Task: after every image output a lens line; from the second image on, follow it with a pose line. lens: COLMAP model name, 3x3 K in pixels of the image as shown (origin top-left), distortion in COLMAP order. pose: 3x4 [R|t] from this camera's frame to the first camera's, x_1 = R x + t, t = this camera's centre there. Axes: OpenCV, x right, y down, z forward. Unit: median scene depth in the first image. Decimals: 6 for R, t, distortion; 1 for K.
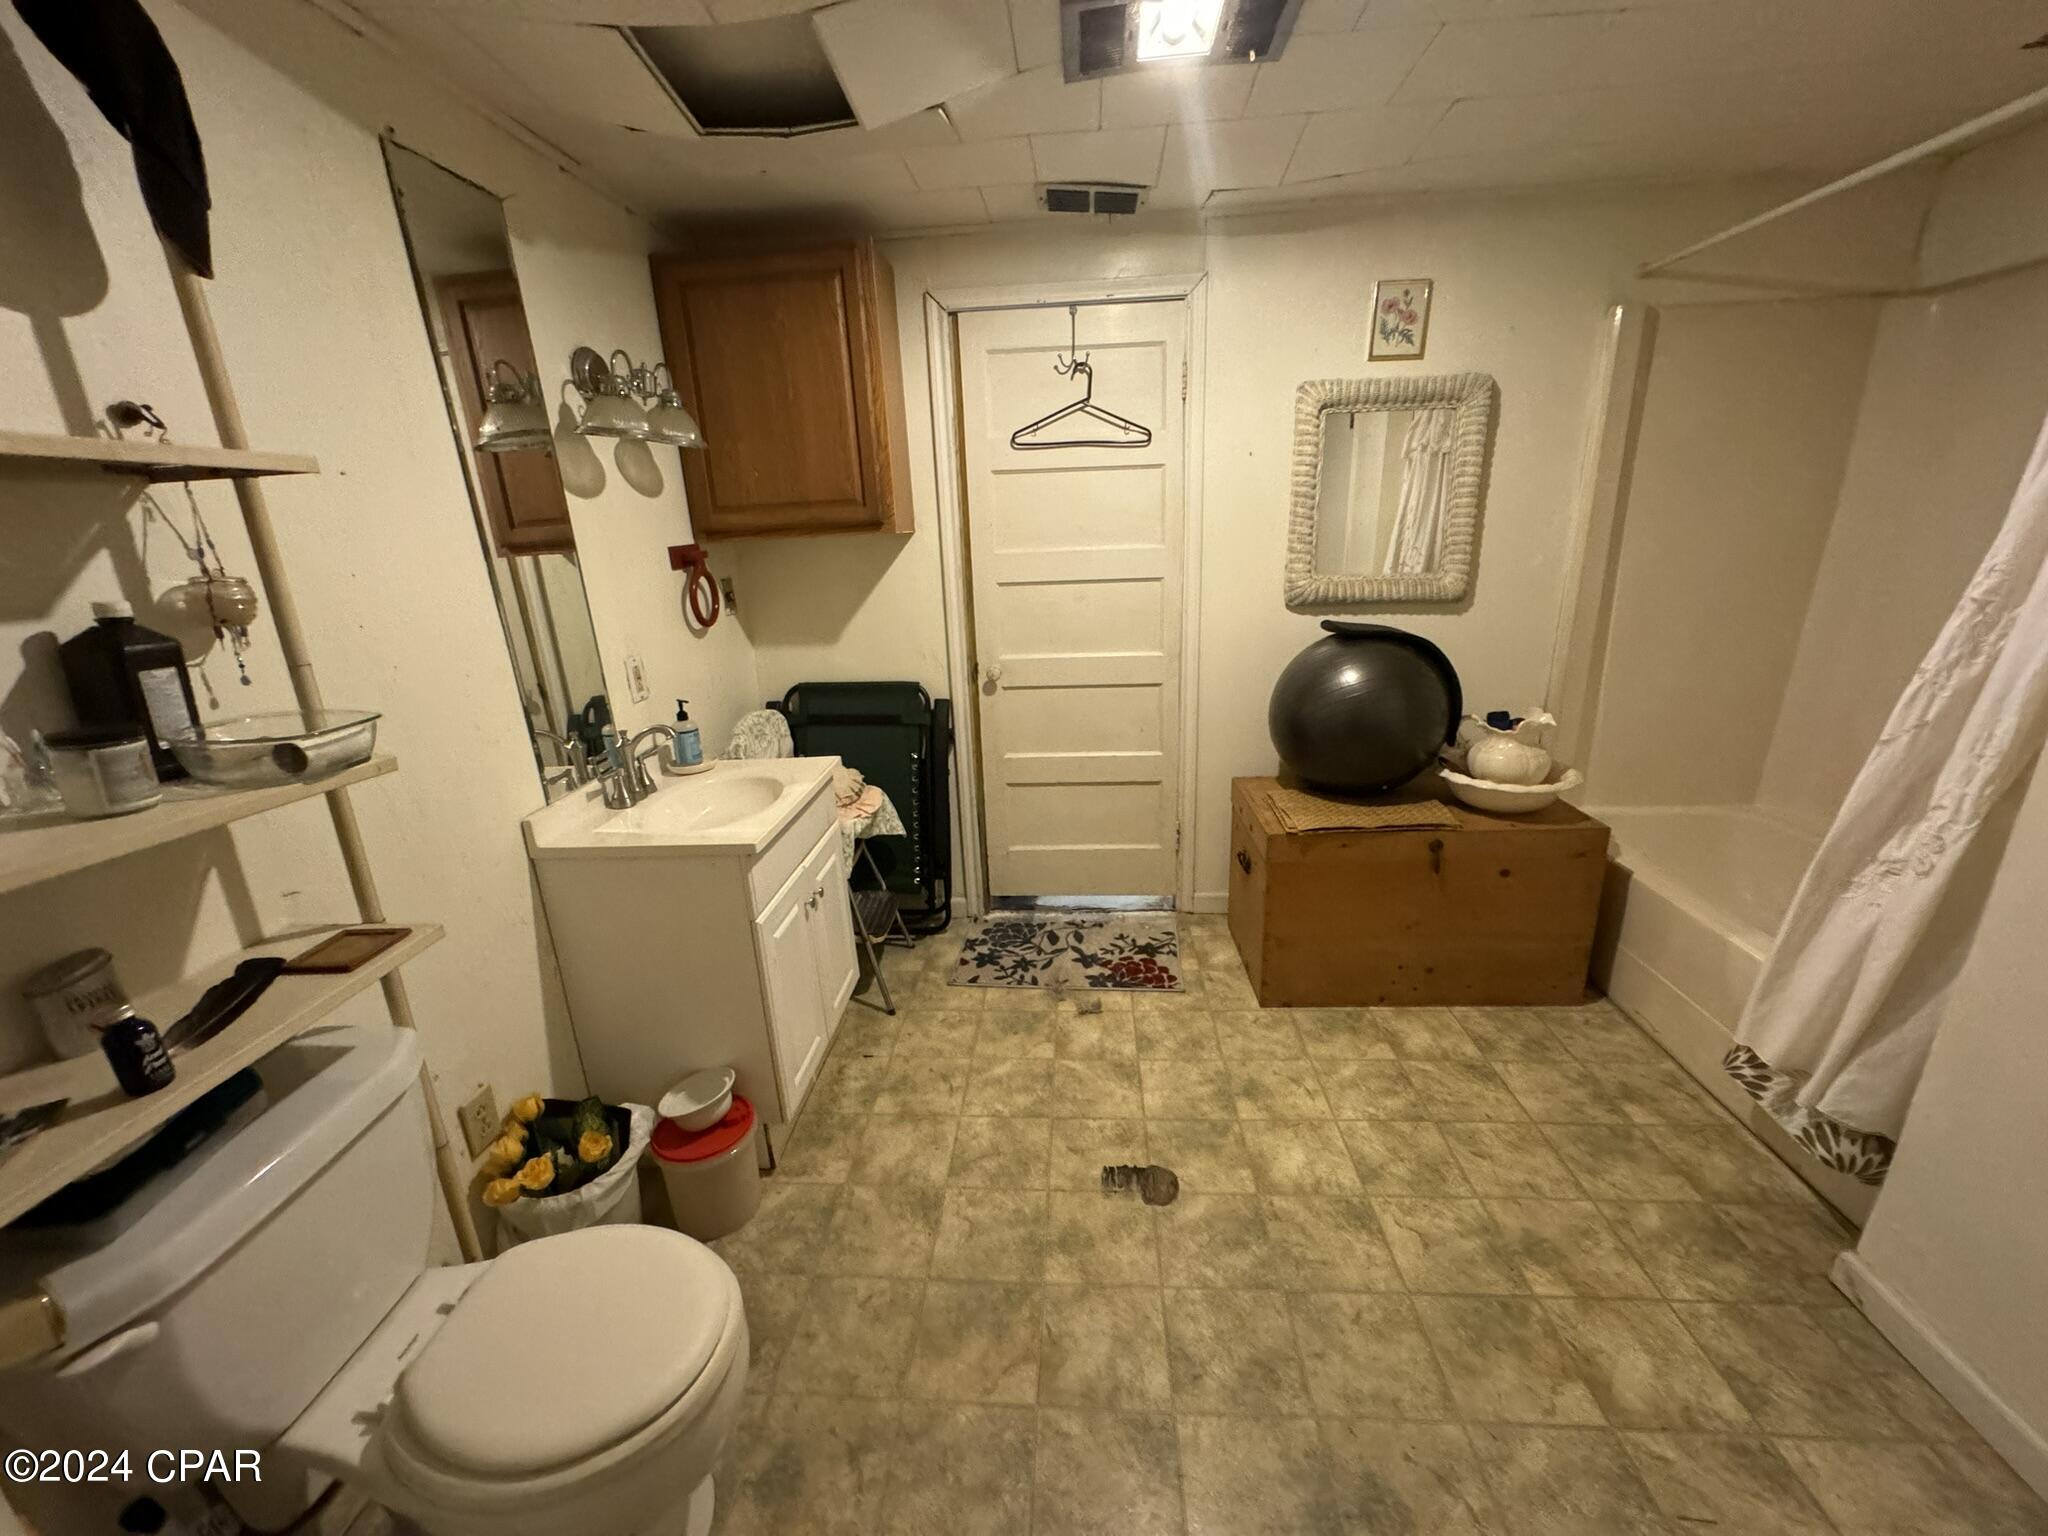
lens RADIAL K [[812.1, 0, 1014.4], [0, 812.1, 767.1], [0, 0, 1]] dist [-0.001779, 0.000244]
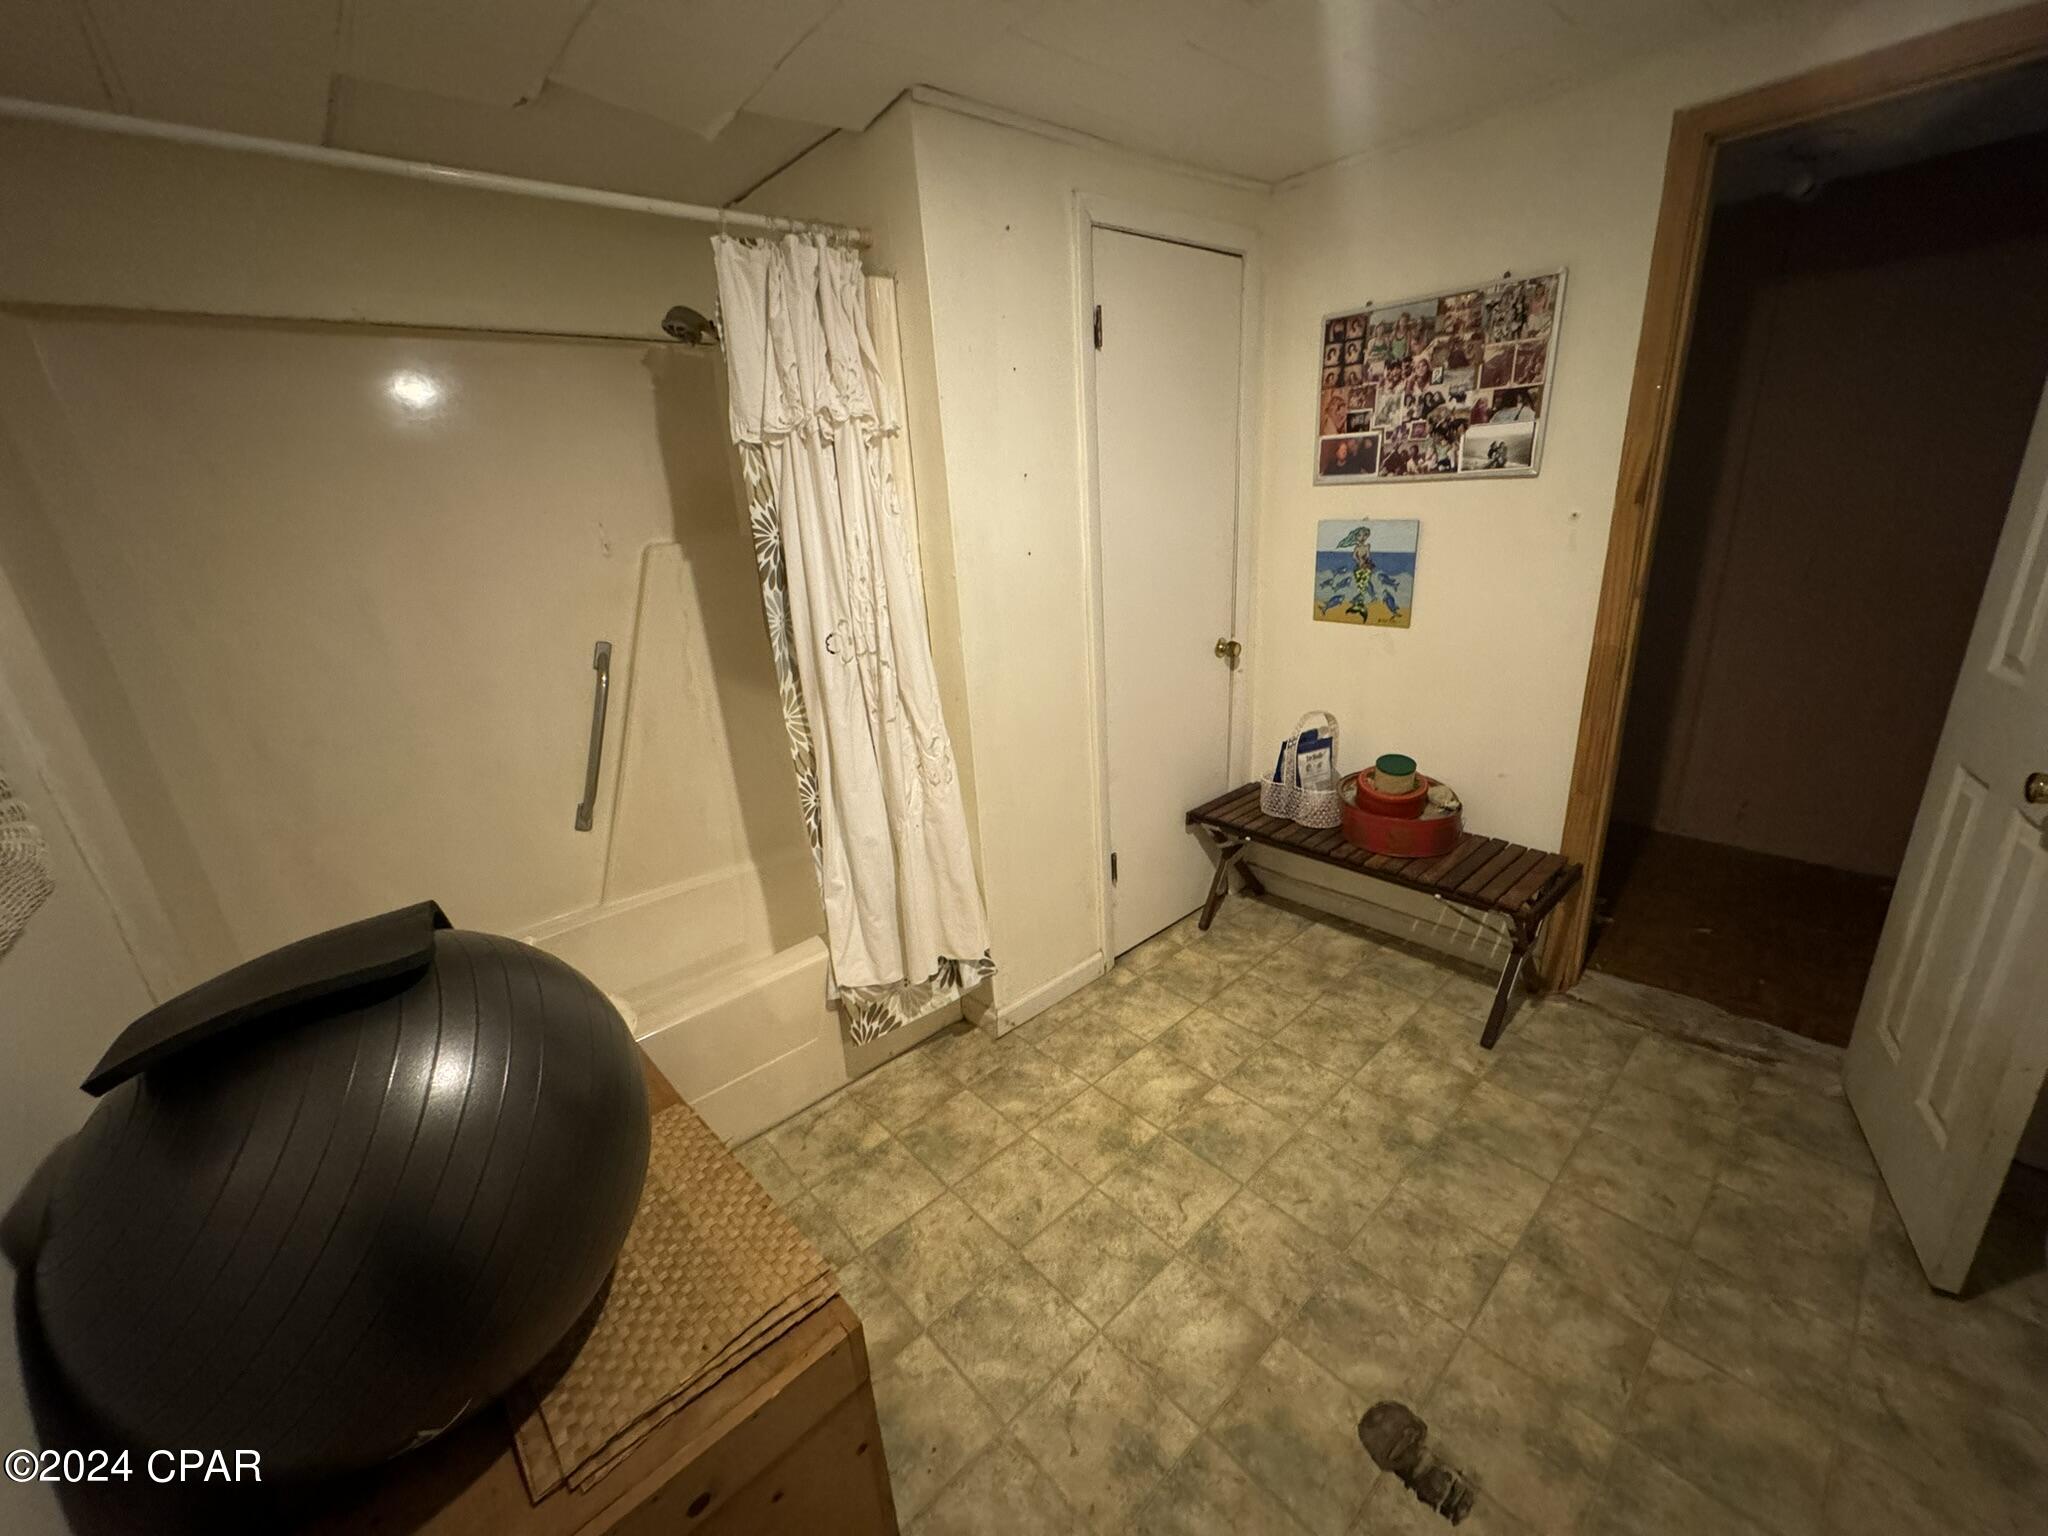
lens RADIAL K [[812.1, 0, 1025.1], [0, 812.1, 765.5], [0, 0, 1]] dist [-0.001779, 0.000244]
pose [[-0.721730, -0.136830, 0.678516, 0.004311], [0.291295, 0.829192, 0.477062, -0.448756], [-0.627896, 0.541958, -0.558595, 1.368681]]
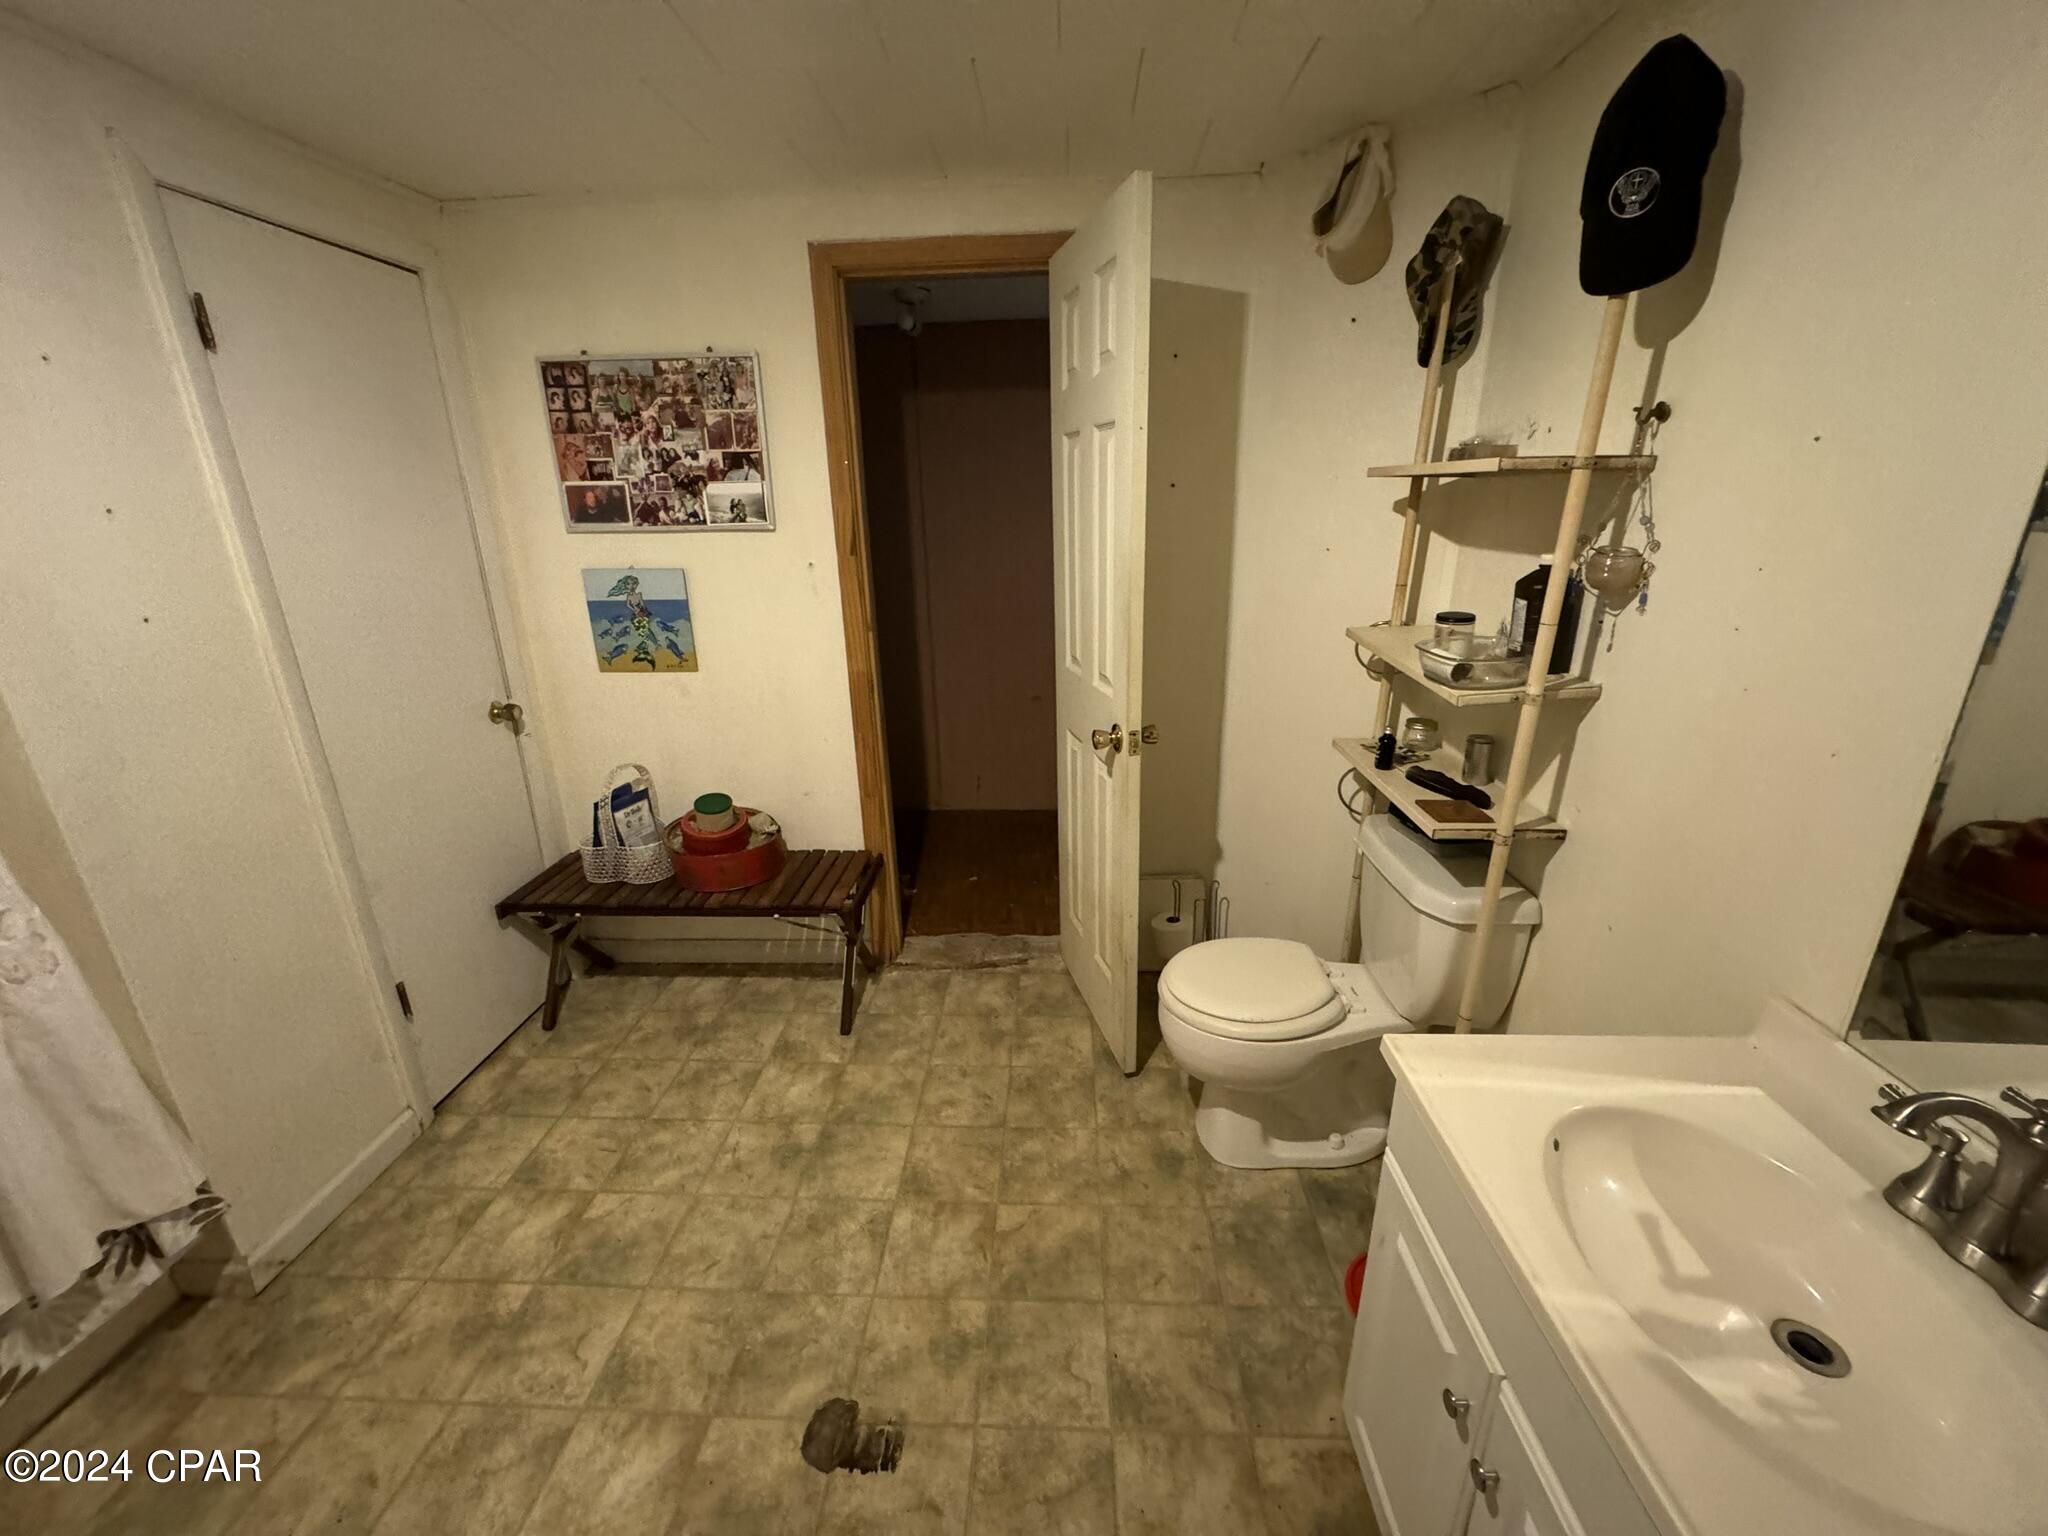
lens RADIAL K [[812.1, 0, 1020.4], [0, 812.1, 767.0], [0, 0, 1]] dist [-0.001779, 0.000244]
pose [[-0.997578, 0.068952, -0.009187, -0.037797], [0.051125, 0.816313, 0.575342, -0.449302], [0.047170, 0.573479, -0.817861, 1.352870]]
